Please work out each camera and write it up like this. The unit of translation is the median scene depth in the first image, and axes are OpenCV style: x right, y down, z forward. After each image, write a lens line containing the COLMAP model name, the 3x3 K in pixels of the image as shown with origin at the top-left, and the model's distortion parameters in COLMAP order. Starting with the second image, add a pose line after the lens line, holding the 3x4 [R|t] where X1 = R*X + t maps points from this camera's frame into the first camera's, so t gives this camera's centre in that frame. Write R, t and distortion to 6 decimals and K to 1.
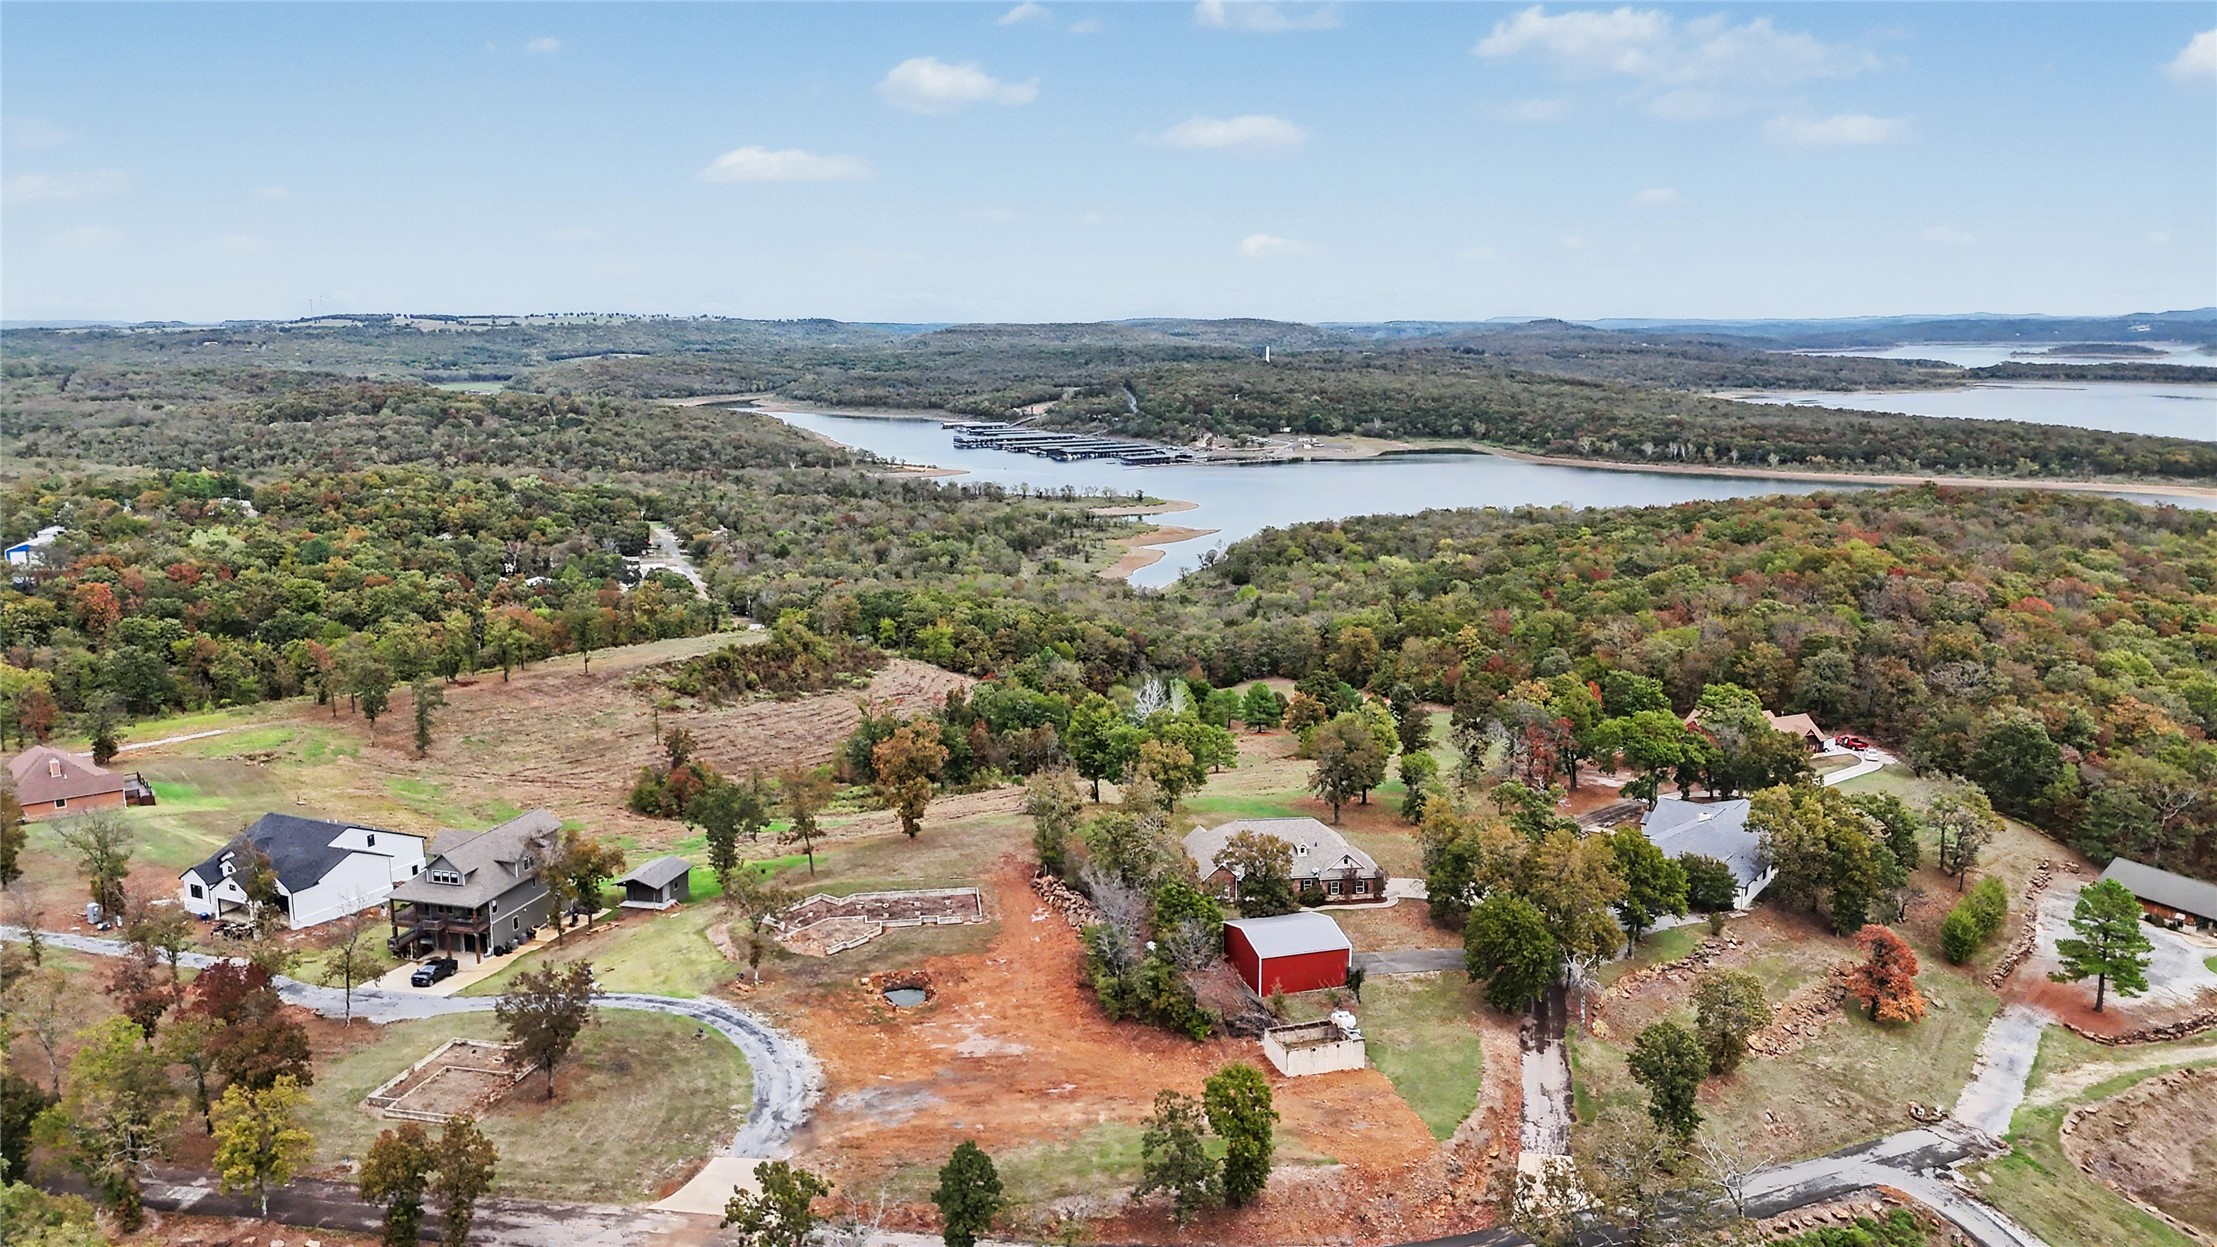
lens RADIAL K [[1630.9, 0, 1107.9], [0, 1630.9, 643.0], [0, 0, 1]] dist [0.082075, -0.083824]
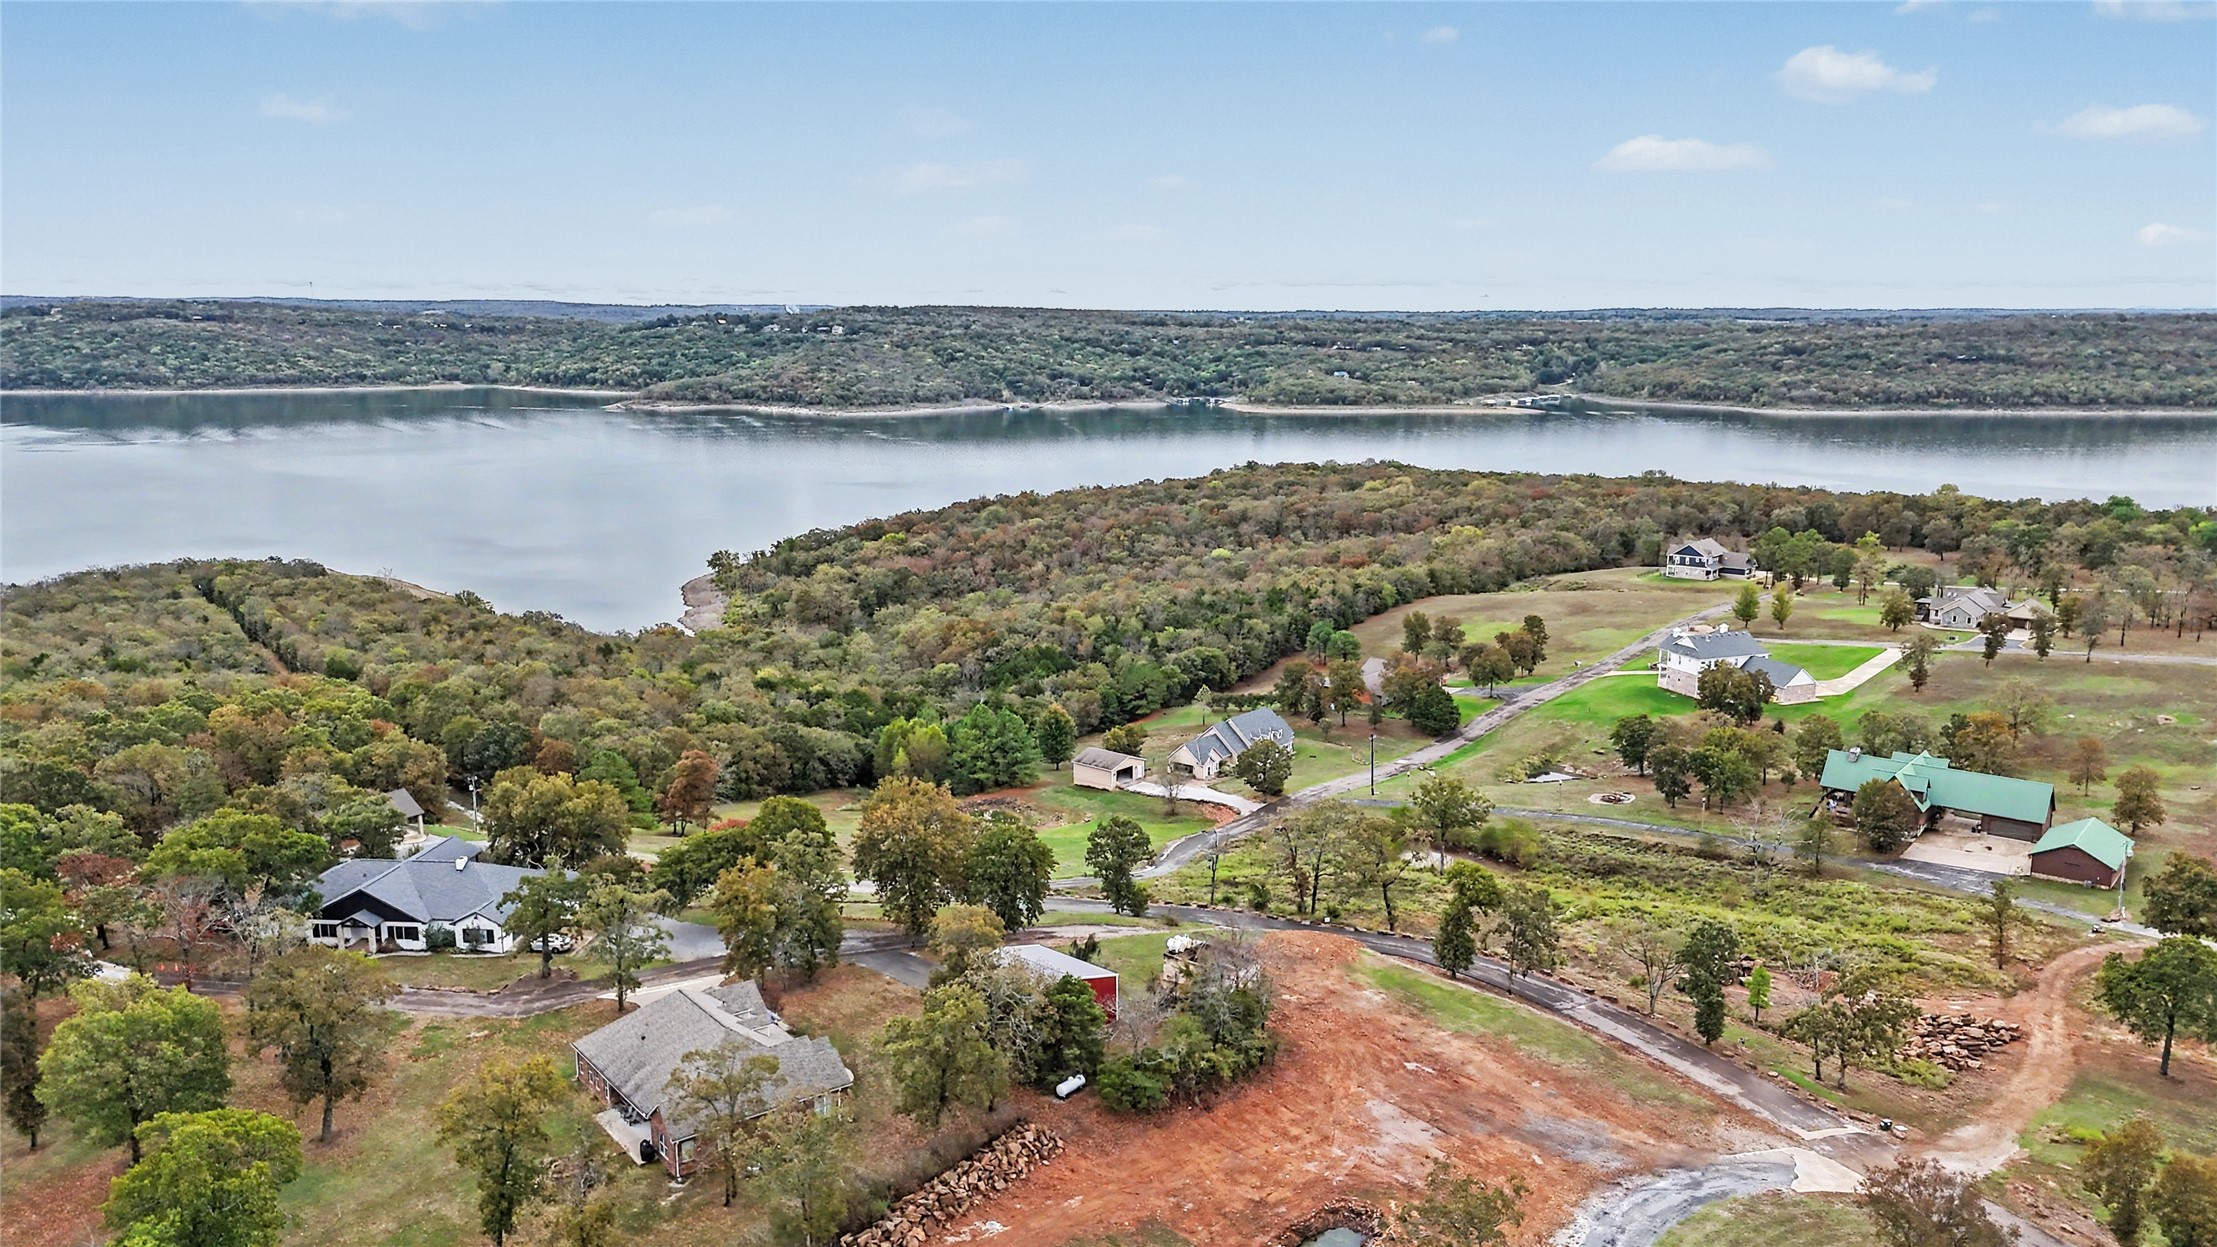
lens RADIAL K [[1630.9, 0, 1108.6], [0, 1630.9, 615.6], [0, 0, 1]] dist [0.082075, -0.083824]
pose [[-0.501976, -0.156342, 0.850633, -0.269949], [0.172828, 0.945556, 0.275778, -0.102115], [-0.847438, 0.285447, -0.447627, 0.576790]]
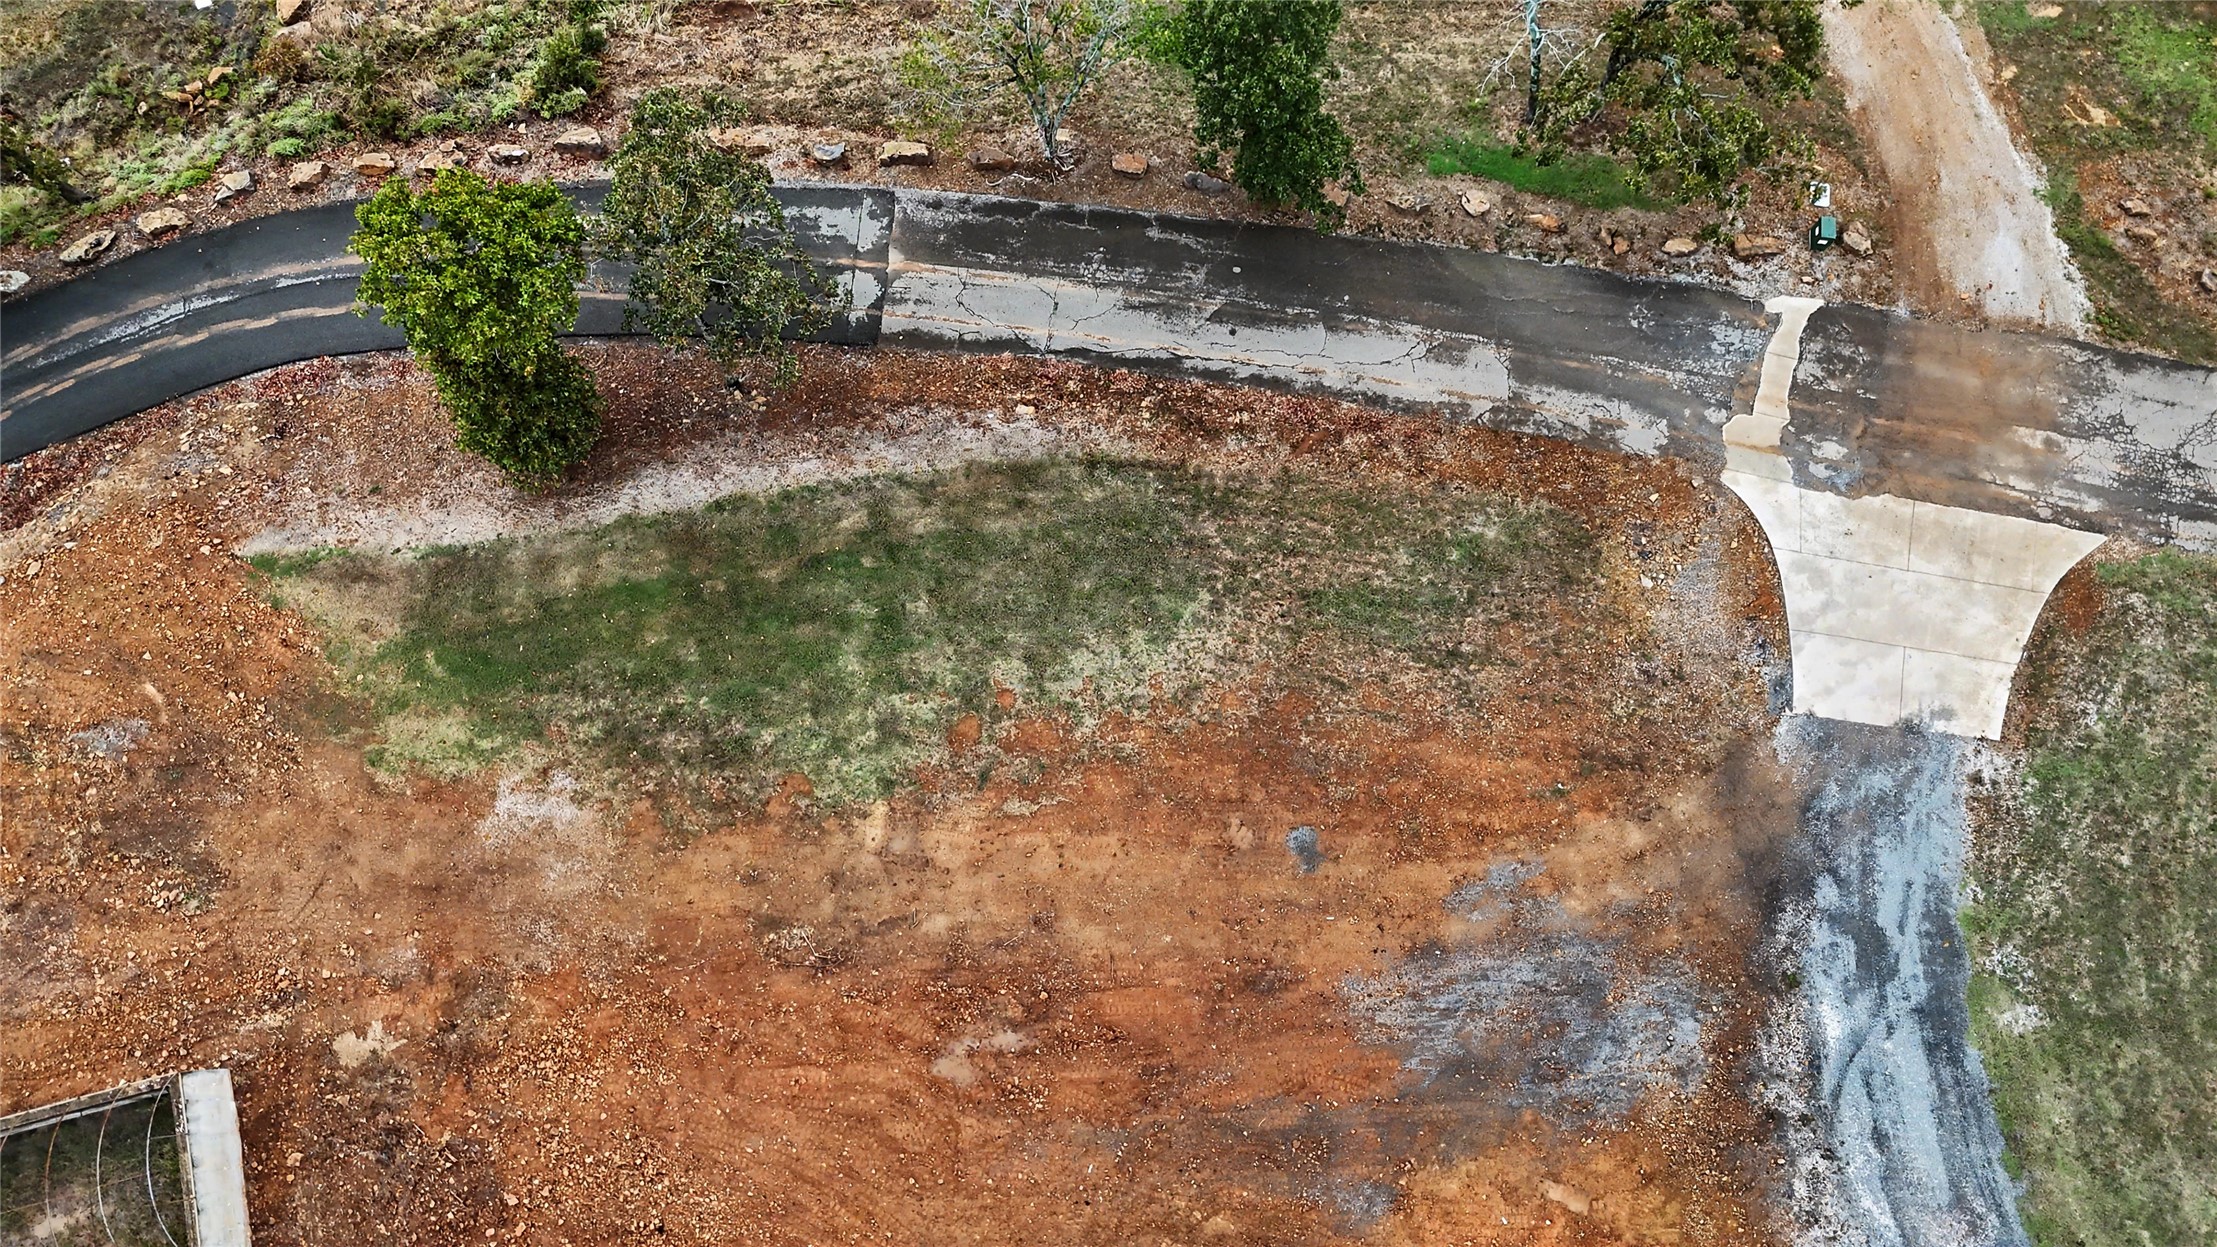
lens RADIAL K [[1630.9, 0, 1109.4], [0, 1630.9, 625.8], [0, 0, 1]] dist [0.082075, -0.083824]
pose [[-0.996685, -0.076423, 0.027891, -0.021035], [0.024498, 0.044986, 0.998687, -0.015435], [-0.077578, 0.996060, -0.042965, 0.357899]]
